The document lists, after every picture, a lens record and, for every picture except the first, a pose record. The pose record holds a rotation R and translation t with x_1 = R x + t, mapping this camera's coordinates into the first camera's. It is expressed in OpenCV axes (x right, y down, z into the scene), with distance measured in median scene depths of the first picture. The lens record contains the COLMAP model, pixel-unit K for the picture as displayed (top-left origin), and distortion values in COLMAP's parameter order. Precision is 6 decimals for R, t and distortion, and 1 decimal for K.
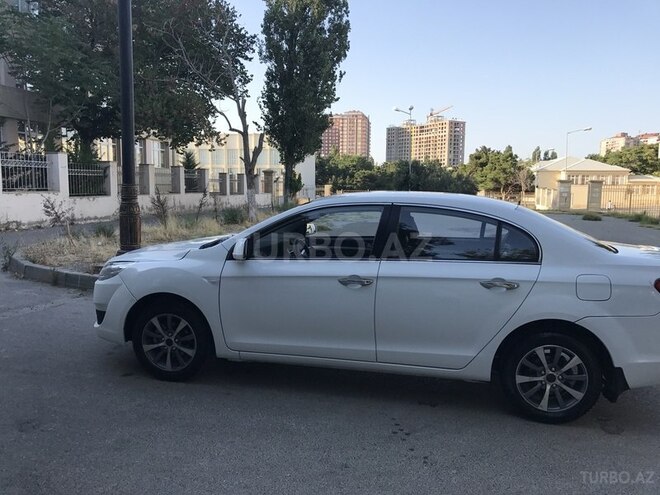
lens RADIAL K [[545.3, 0, 330.5], [0, 545.3, 241.4], [0, 0, 1]] dist [0.024688, -0.017778]
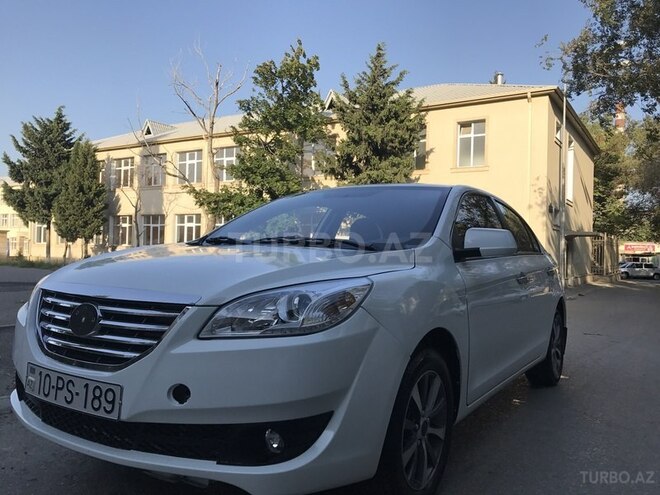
lens RADIAL K [[545.3, 0, 330.5], [0, 545.3, 241.4], [0, 0, 1]] dist [0.024688, -0.017778]
pose [[0.338963, 0.016917, 0.940647, -0.812684], [0.080656, 0.995635, -0.046970, 0.026608], [-0.937336, 0.091790, 0.336119, 0.895479]]
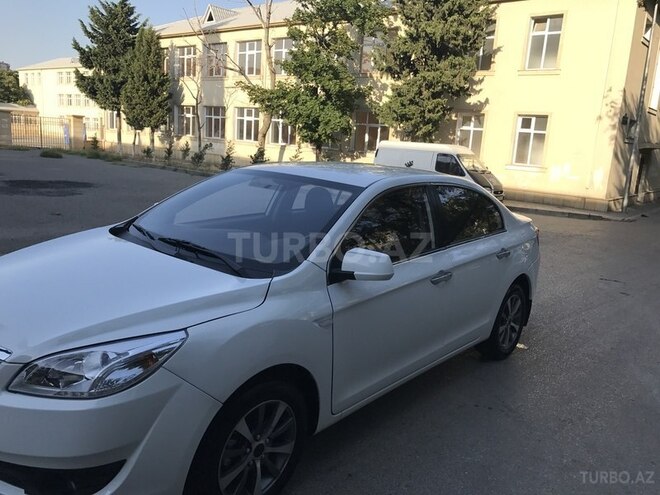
lens RADIAL K [[545.3, 0, 330.5], [0, 545.3, 241.4], [0, 0, 1]] dist [0.024688, -0.017778]
pose [[0.466134, -0.150738, 0.871778, -0.720924], [0.036083, 0.987798, 0.151506, -0.111445], [-0.883978, -0.039165, 0.465885, 0.682146]]
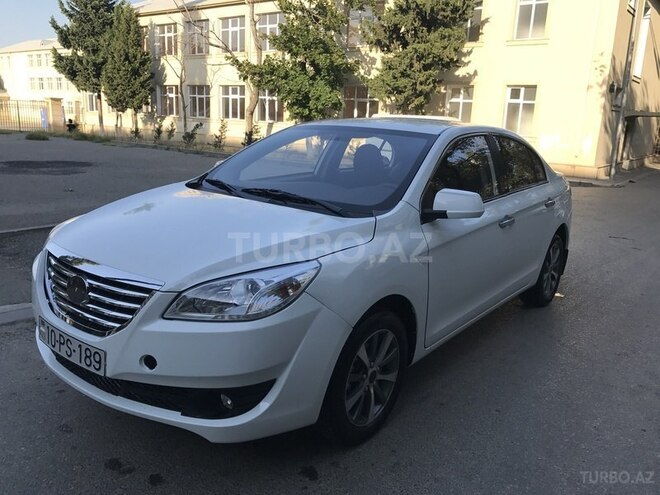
lens RADIAL K [[545.3, 0, 330.5], [0, 545.3, 241.4], [0, 0, 1]] dist [0.024688, -0.017778]
pose [[0.426847, -0.195902, 0.882850, -0.815327], [0.061399, 0.980280, 0.187835, -0.076868], [-0.902237, -0.025970, 0.430457, 0.789596]]
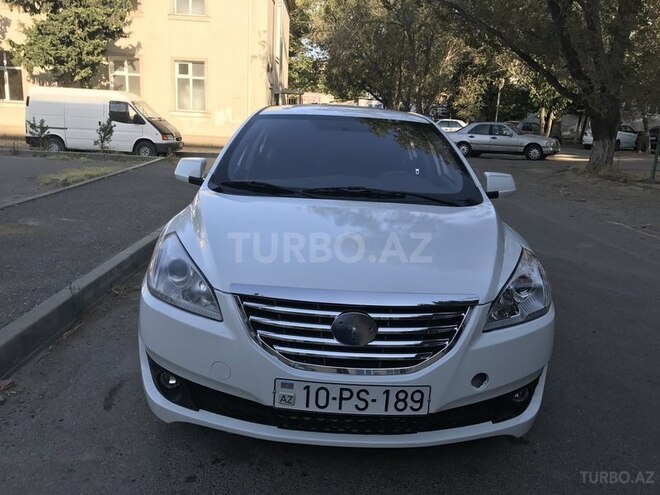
lens RADIAL K [[545.3, 0, 330.5], [0, 545.3, 241.4], [0, 0, 1]] dist [0.024688, -0.017778]
pose [[-0.235255, -0.254452, 0.938035, -0.849414], [0.054332, 0.960170, 0.274082, -0.135927], [-0.970414, 0.115445, -0.212060, 1.342412]]
